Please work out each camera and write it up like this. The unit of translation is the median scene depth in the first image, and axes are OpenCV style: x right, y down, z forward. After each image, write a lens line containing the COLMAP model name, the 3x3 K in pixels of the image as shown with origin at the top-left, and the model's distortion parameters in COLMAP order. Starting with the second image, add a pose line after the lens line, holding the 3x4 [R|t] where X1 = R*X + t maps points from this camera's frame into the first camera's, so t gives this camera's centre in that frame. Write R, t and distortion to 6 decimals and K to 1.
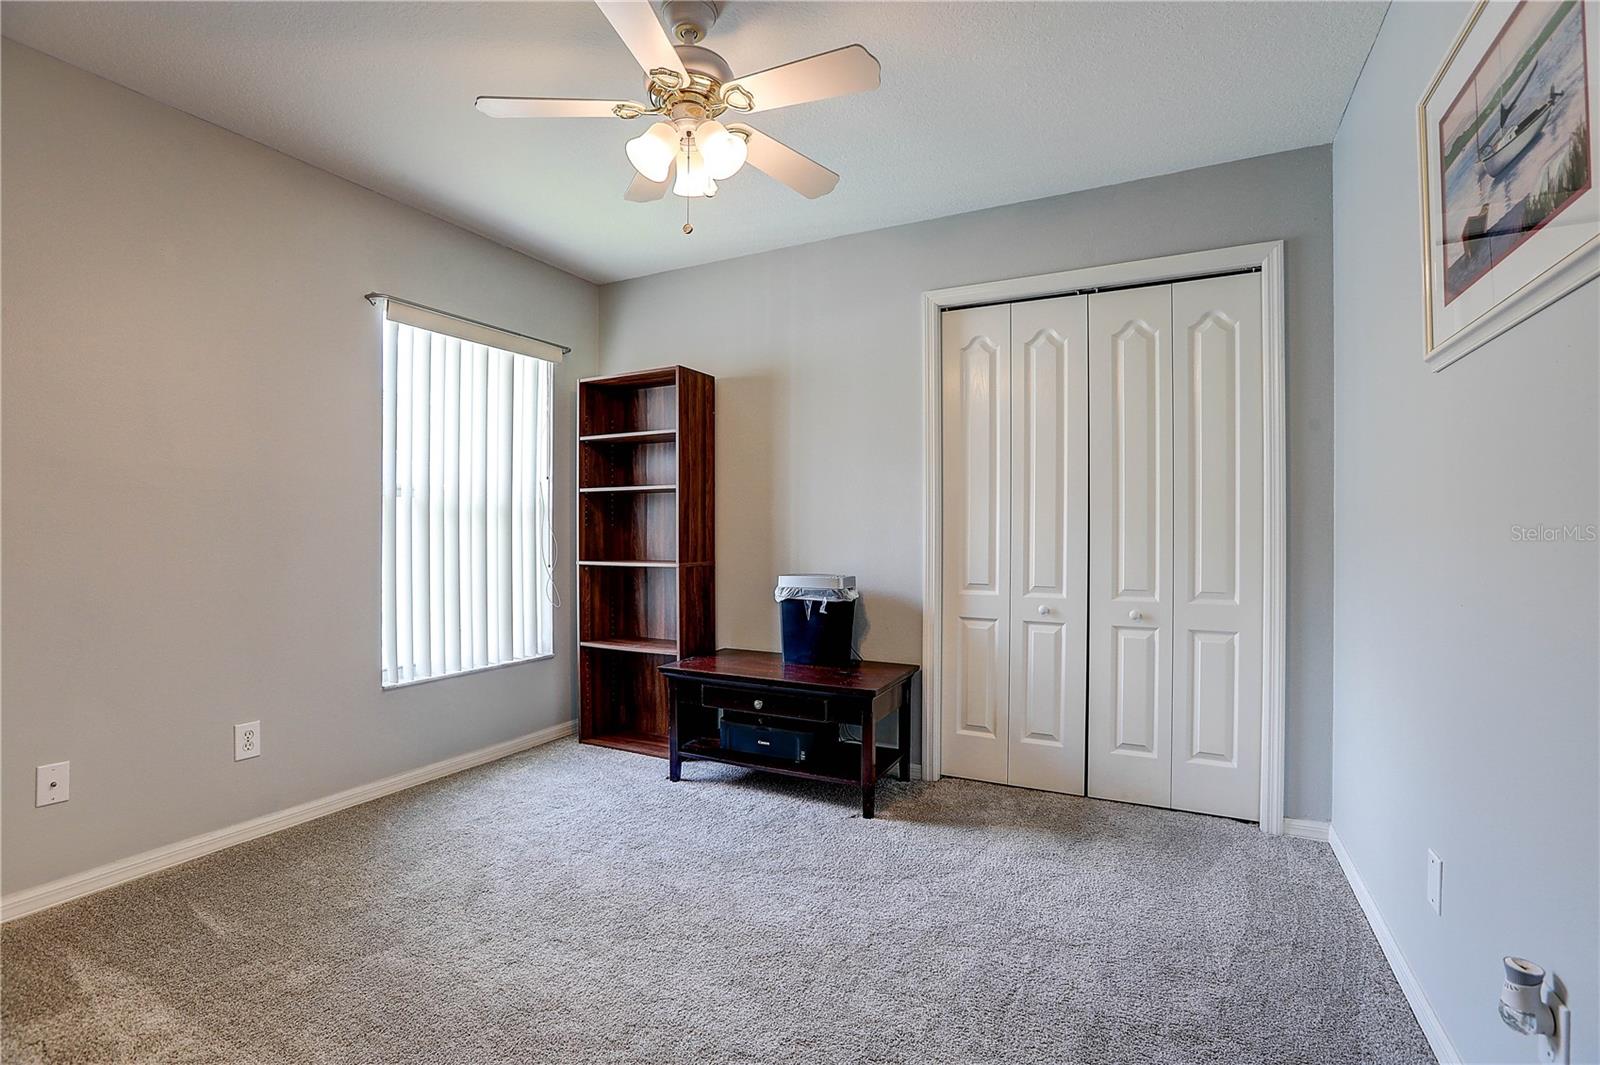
lens RADIAL K [[726.6, 0, 799.9], [0, 726.6, 532.0], [0, 0, 1]] dist [-0.043921, 0.011341]
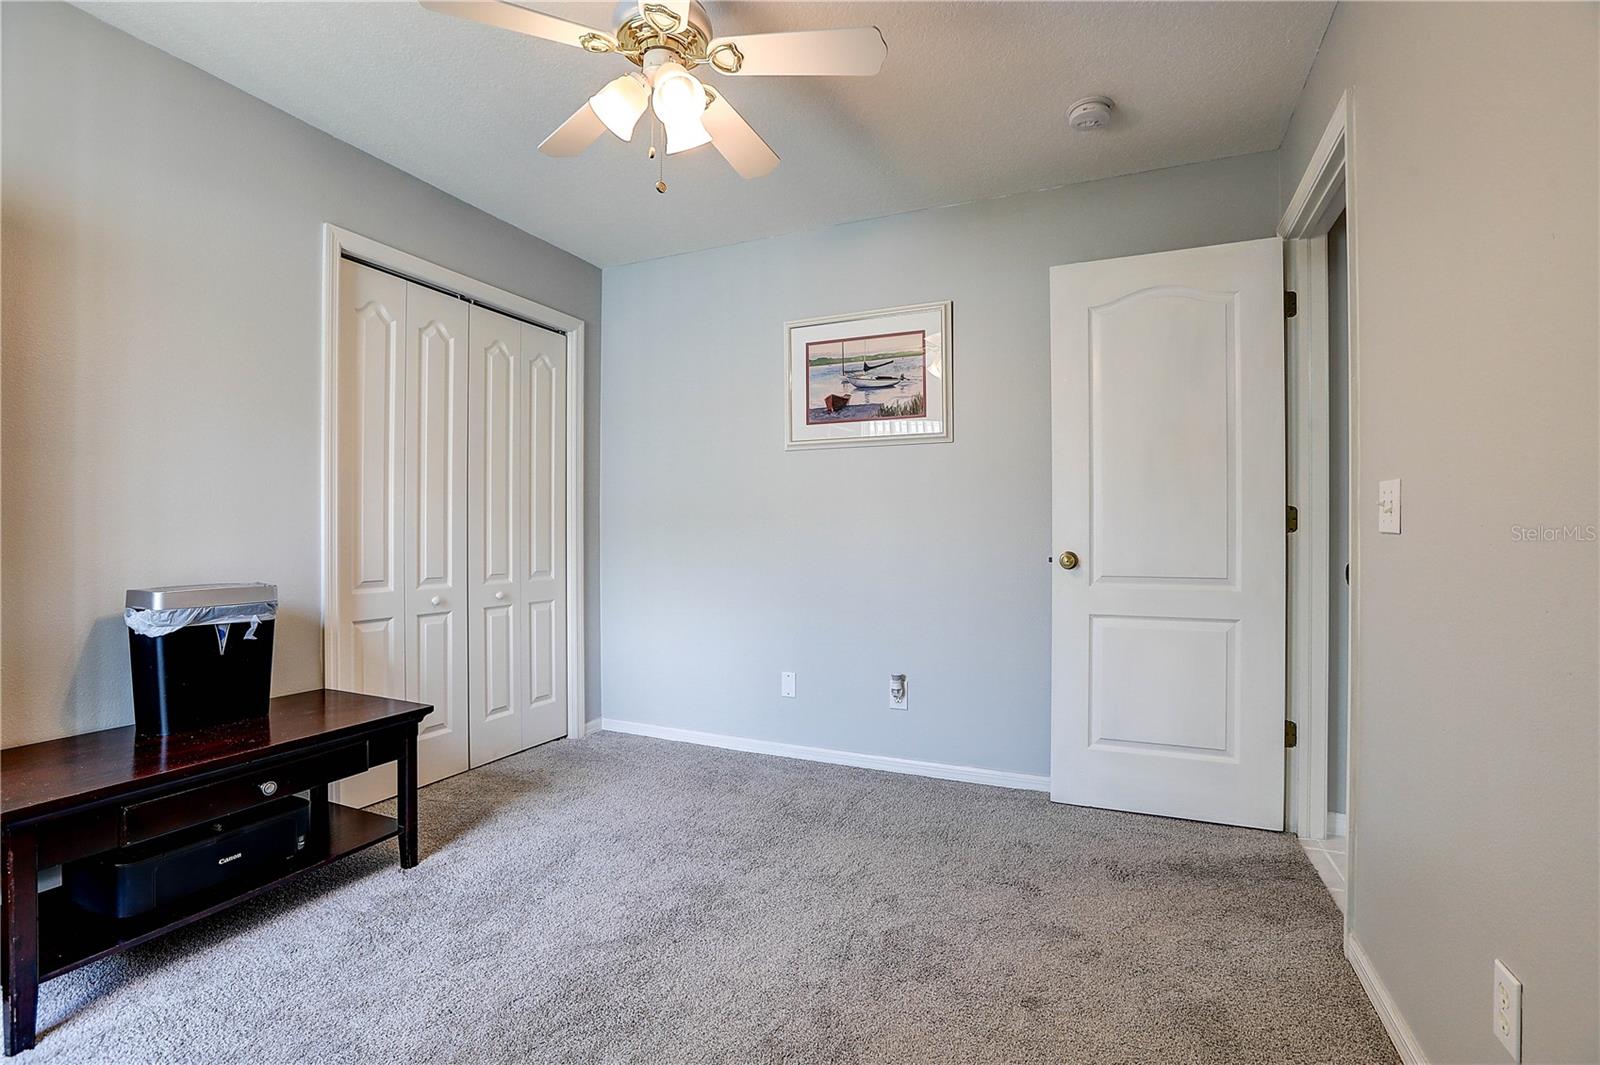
lens RADIAL K [[726.6, 0, 798.8], [0, 726.6, 532.7], [0, 0, 1]] dist [-0.043921, 0.011341]
pose [[-0.043988, -0.001825, 0.999030, -0.681566], [-0.002033, 0.999996, 0.001737, 0.010337], [-0.999030, -0.001954, -0.043991, 0.541783]]
